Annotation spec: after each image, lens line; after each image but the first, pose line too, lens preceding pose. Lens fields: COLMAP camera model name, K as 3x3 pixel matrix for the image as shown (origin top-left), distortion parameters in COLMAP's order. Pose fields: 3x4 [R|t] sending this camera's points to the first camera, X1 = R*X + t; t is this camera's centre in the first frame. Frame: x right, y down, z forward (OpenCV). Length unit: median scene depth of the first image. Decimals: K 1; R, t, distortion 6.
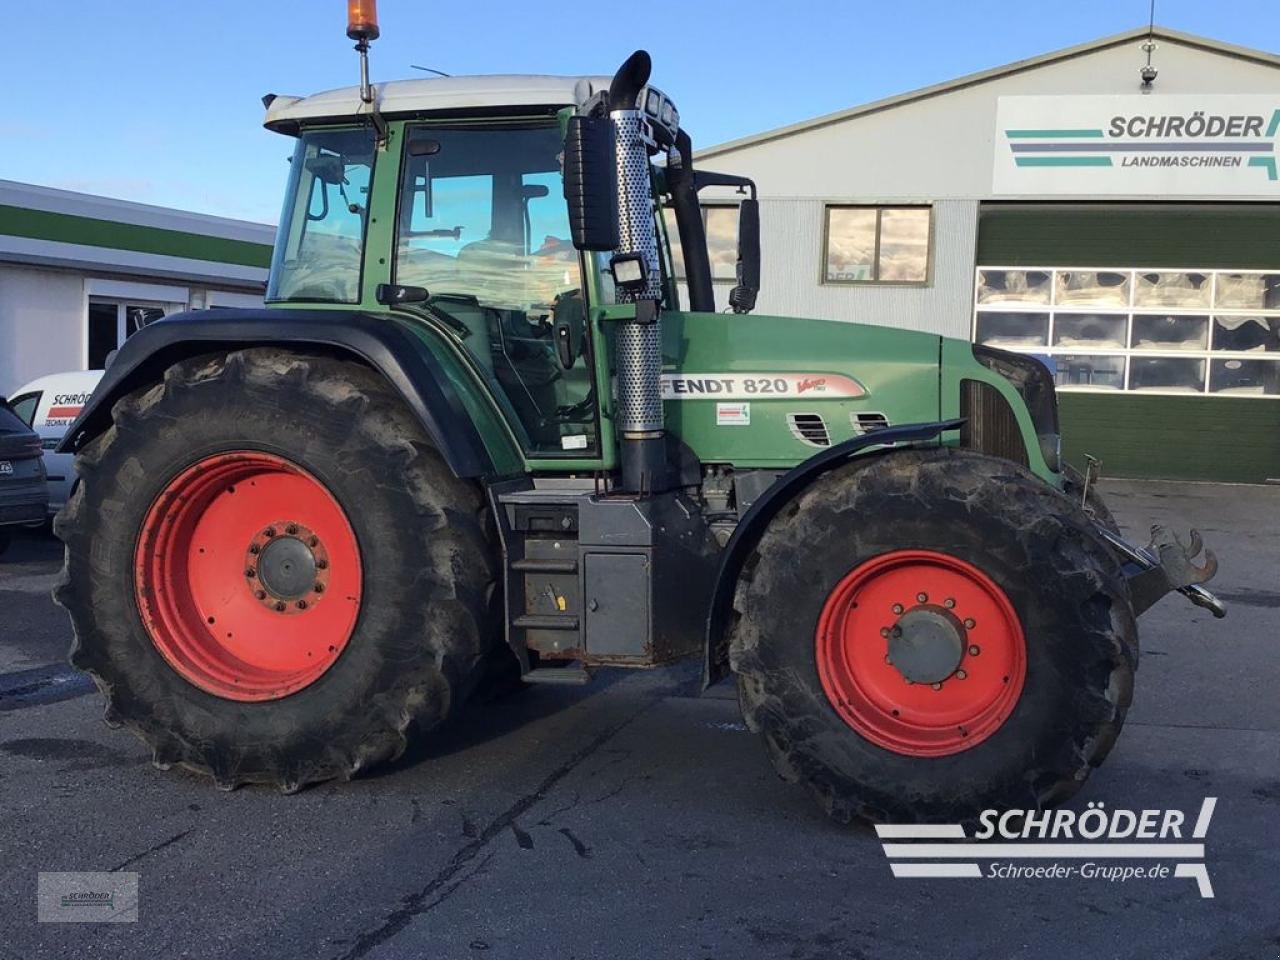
lens RADIAL K [[1536.4, 0, 654.7], [0, 1536.4, 485.2], [0, 0, 1]] dist [0.078441, 0.000000]
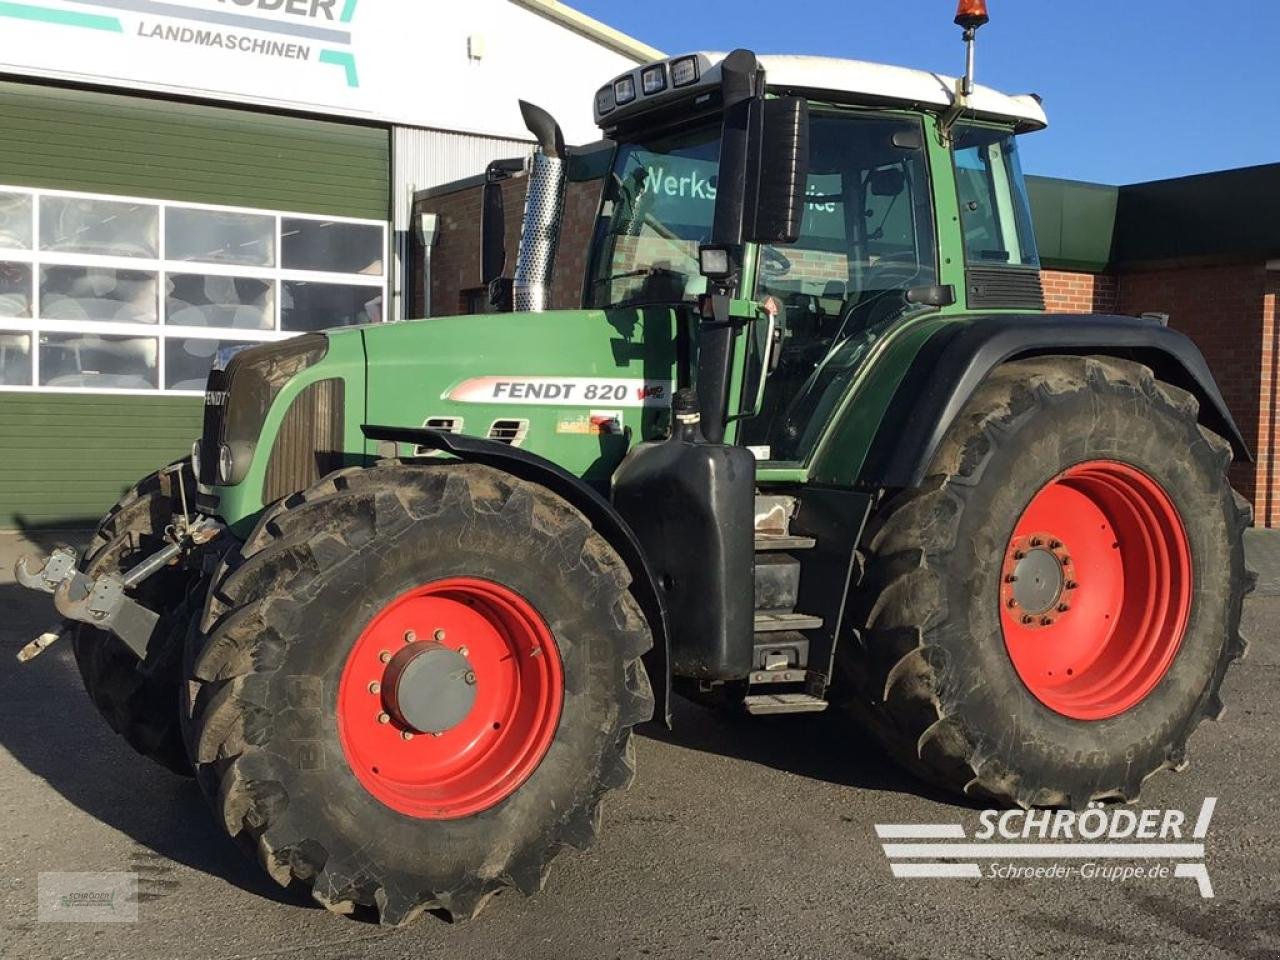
lens RADIAL K [[1536.4, 0, 643.6], [0, 1536.4, 486.2], [0, 0, 1]] dist [0.078441, 0.000000]
pose [[0.726649, -0.051949, 0.685042, 0.030557], [0.051936, 0.998437, 0.020625, -0.106363], [-0.685043, 0.020591, 0.728211, 1.734030]]
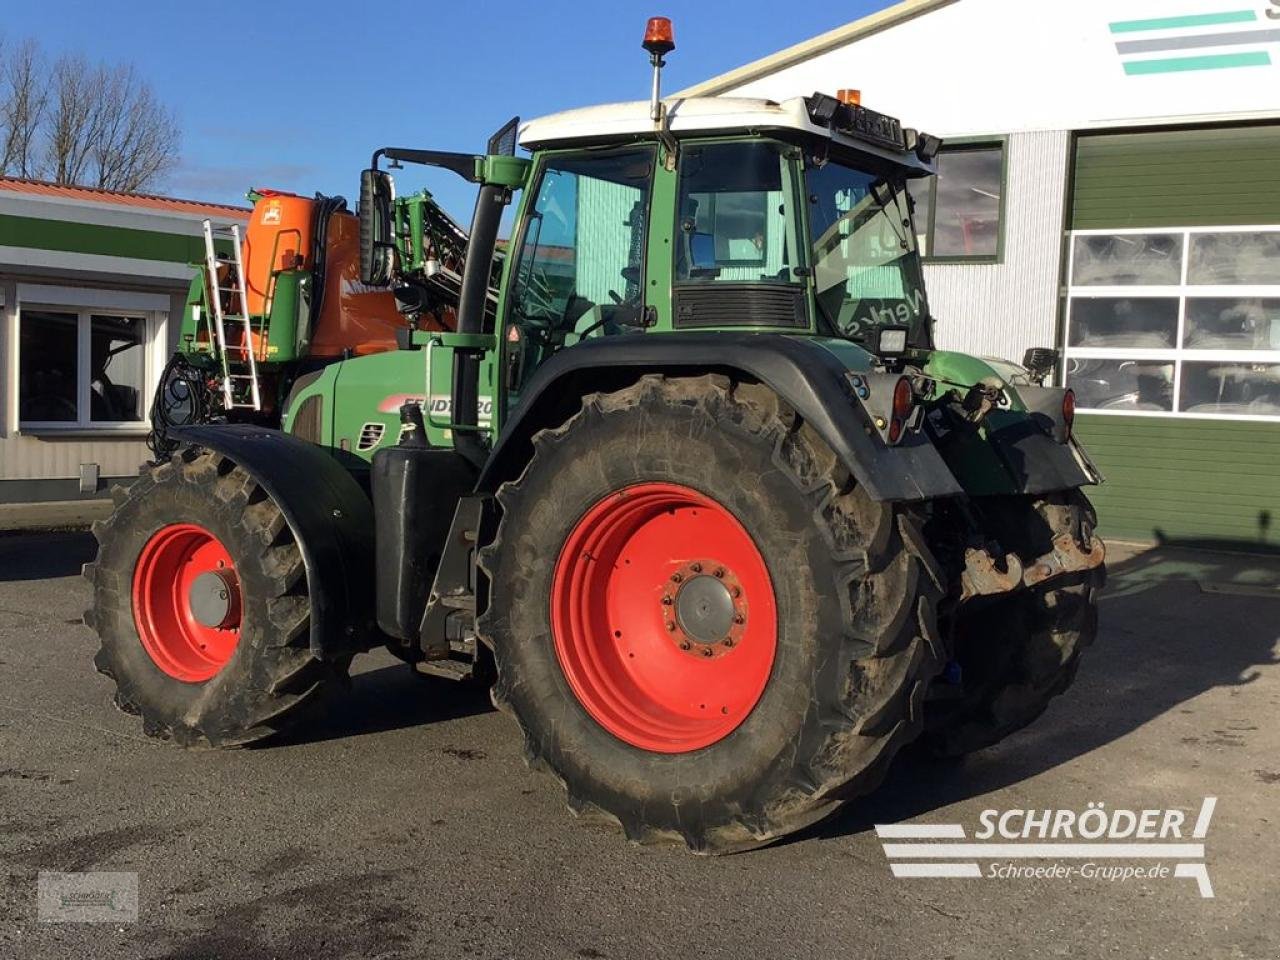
lens RADIAL K [[1536.4, 0, 656.4], [0, 1536.4, 484.7], [0, 0, 1]] dist [0.078441, 0.000000]
pose [[0.942290, 0.022242, -0.334058, 1.187916], [-0.028670, 0.999486, -0.014323, -0.073795], [0.333568, 0.023074, 0.942444, 1.374338]]
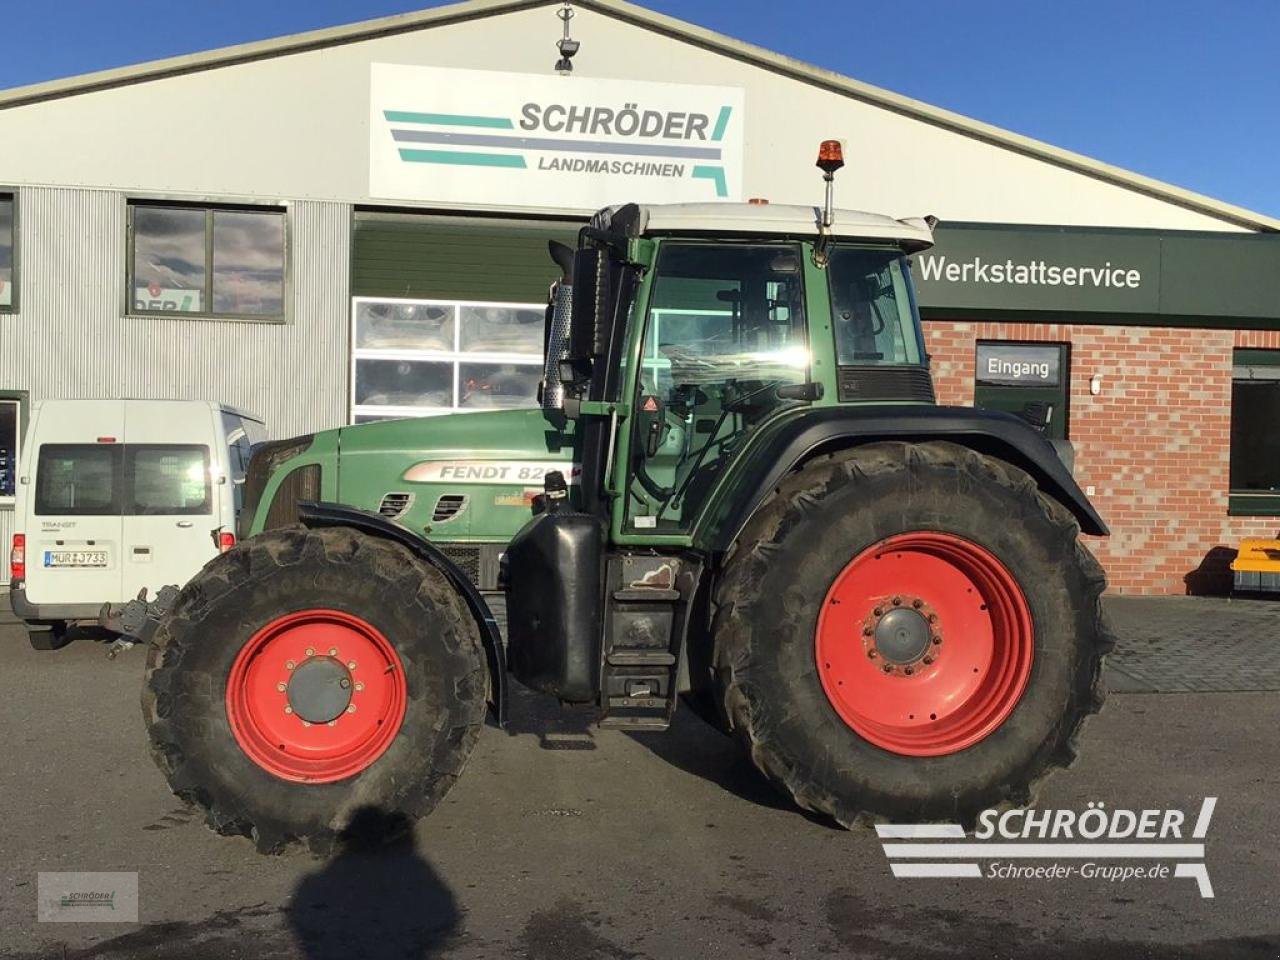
lens RADIAL K [[1536.4, 0, 645.0], [0, 1536.4, 476.8], [0, 0, 1]] dist [0.078441, 0.000000]
pose [[0.927727, -0.017987, 0.372826, 0.292026], [0.038525, 0.998118, -0.047708, -0.082194], [-0.371266, 0.058623, 0.926674, 1.285777]]
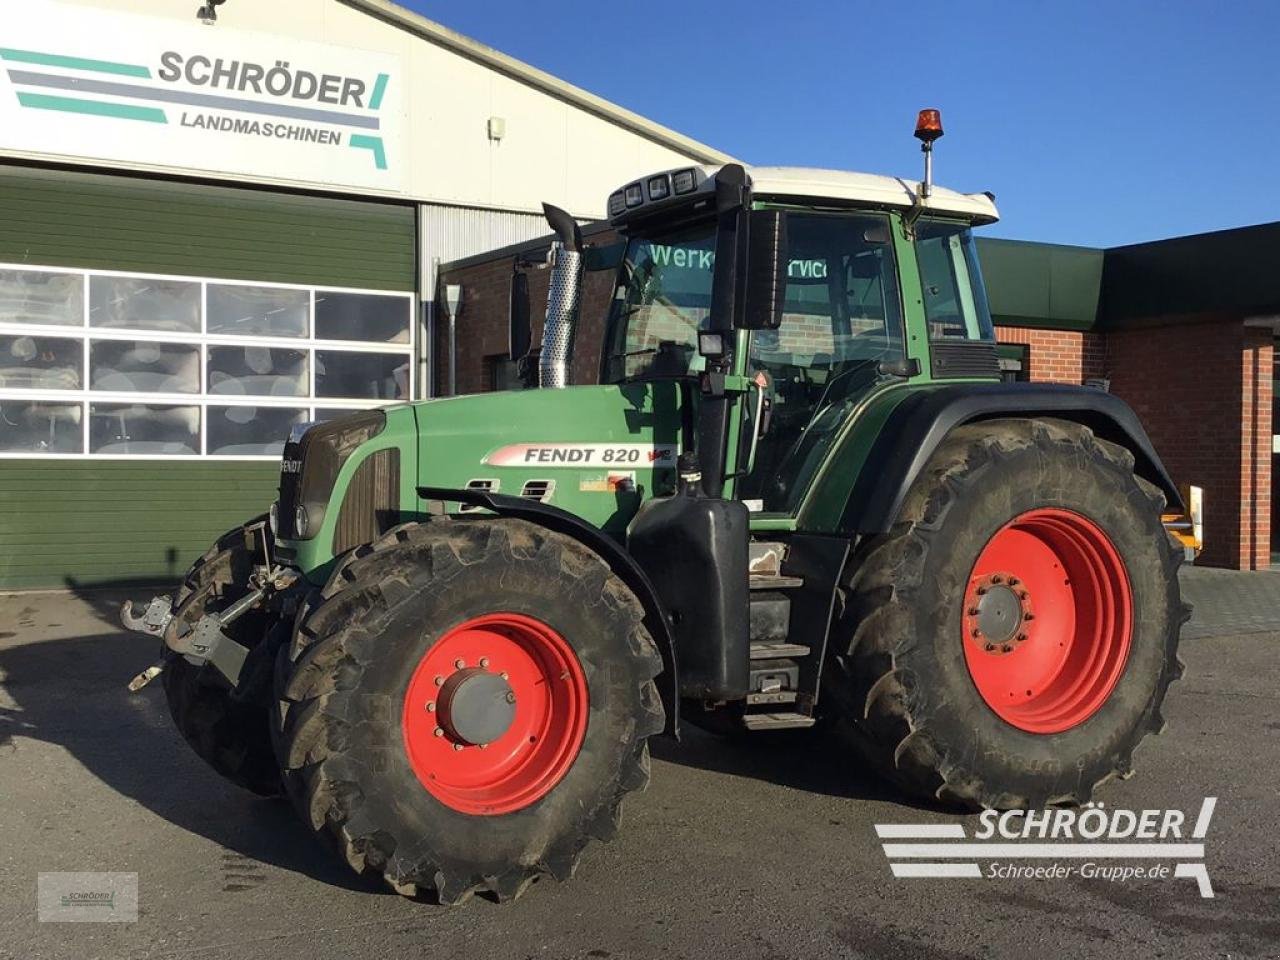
lens RADIAL K [[1536.4, 0, 644.9], [0, 1536.4, 485.3], [0, 0, 1]] dist [0.078441, 0.000000]
pose [[0.733350, -0.038025, 0.678787, -0.071245], [0.066678, 0.997644, -0.016151, -0.105613], [-0.676574, 0.057104, 0.734157, 1.618569]]
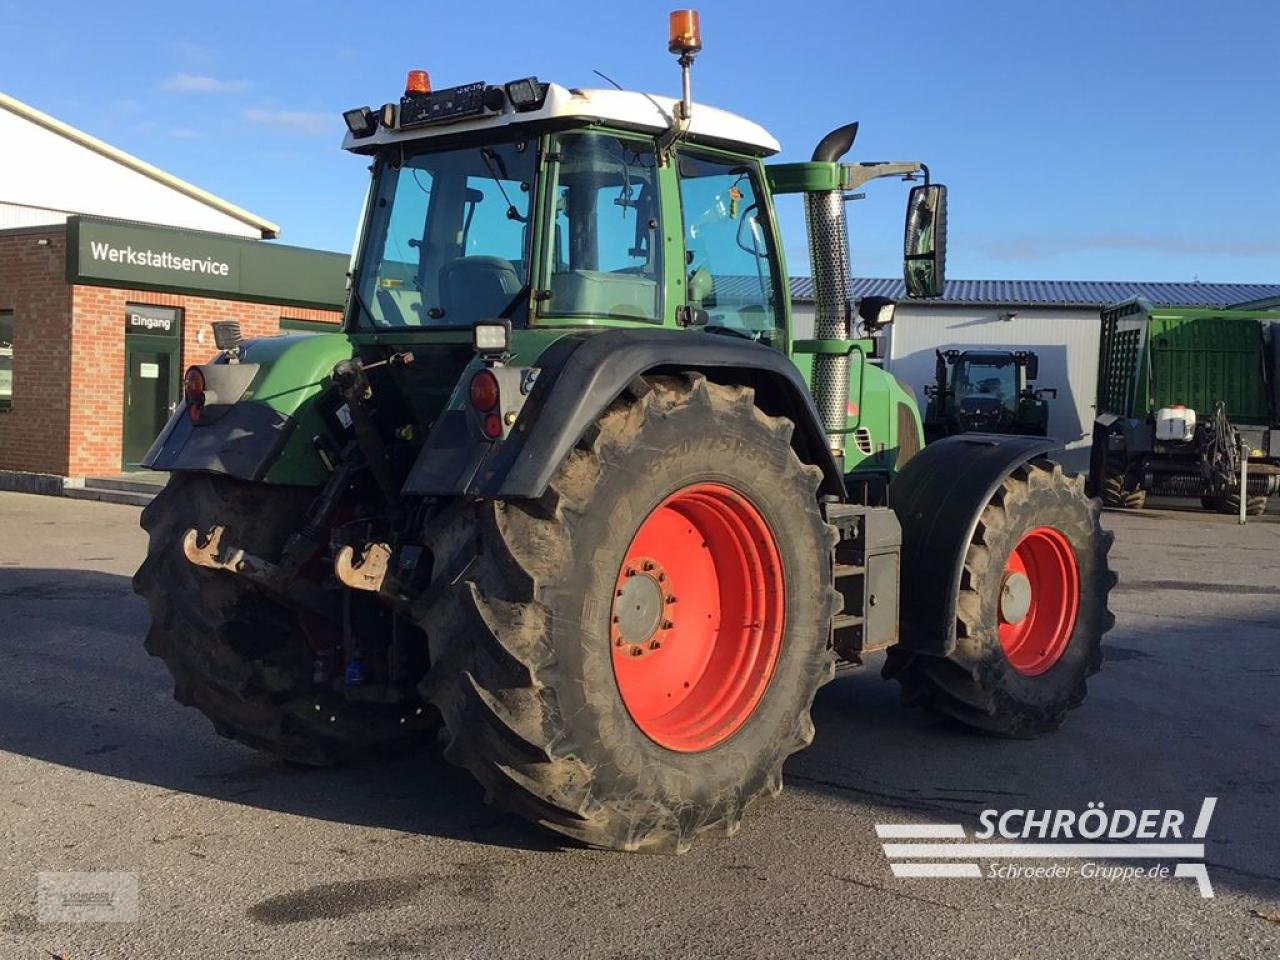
lens RADIAL K [[1536.4, 0, 645.3], [0, 1536.4, 486.2], [0, 0, 1]] dist [0.078441, 0.000000]
pose [[0.451323, -0.052006, 0.890844, -1.078514], [0.038982, 0.998496, 0.038541, -0.055929], [-0.891509, 0.017332, 0.452672, 0.592495]]
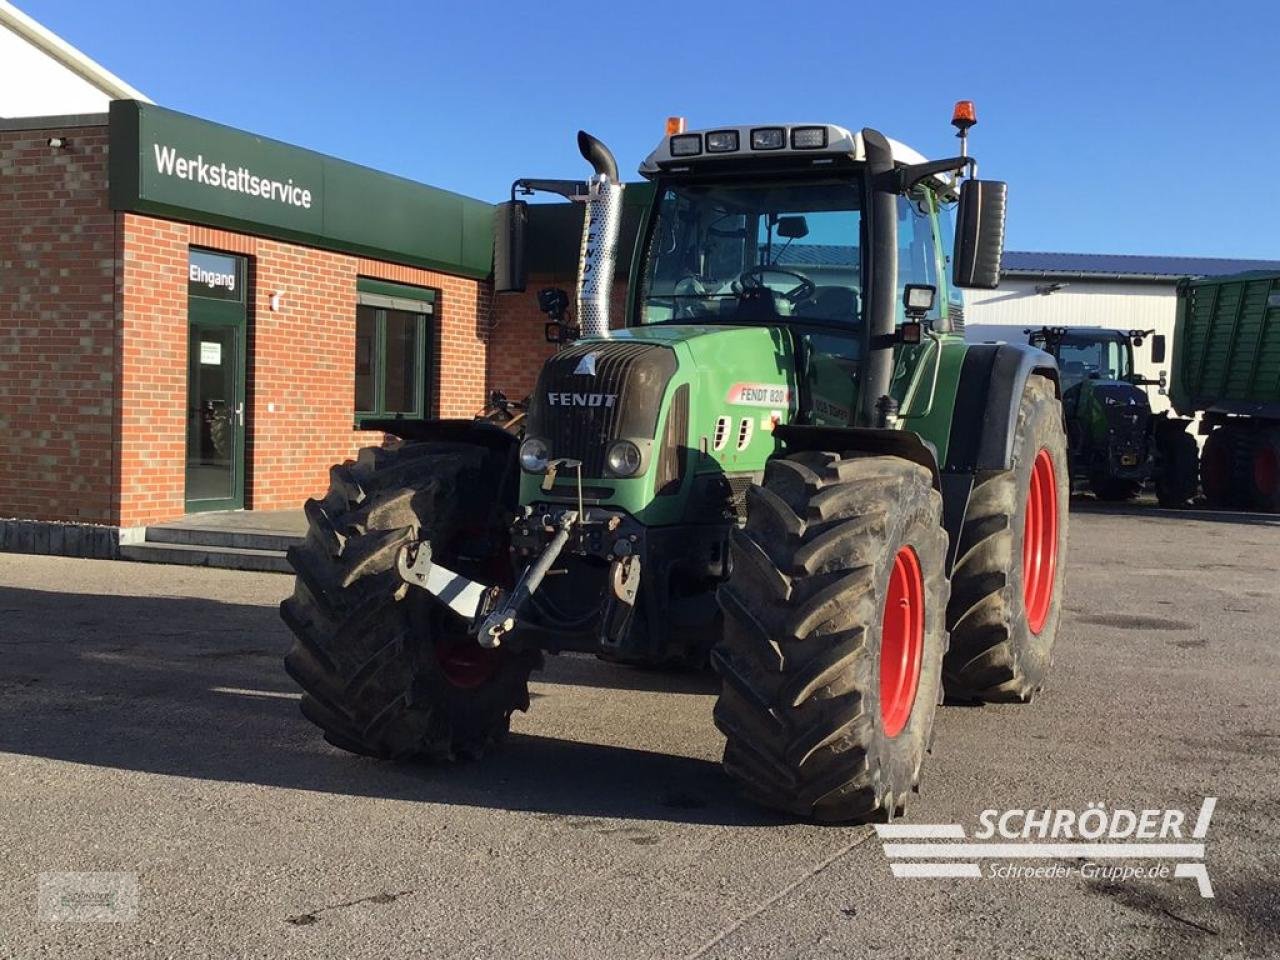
lens RADIAL K [[1536.4, 0, 649.7], [0, 1536.4, 491.8], [0, 0, 1]] dist [0.078441, 0.000000]
pose [[0.178710, -0.074004, 0.981115, -0.488786], [0.046645, 0.996683, 0.066682, -0.155673], [-0.982796, 0.033848, 0.181569, 2.324846]]
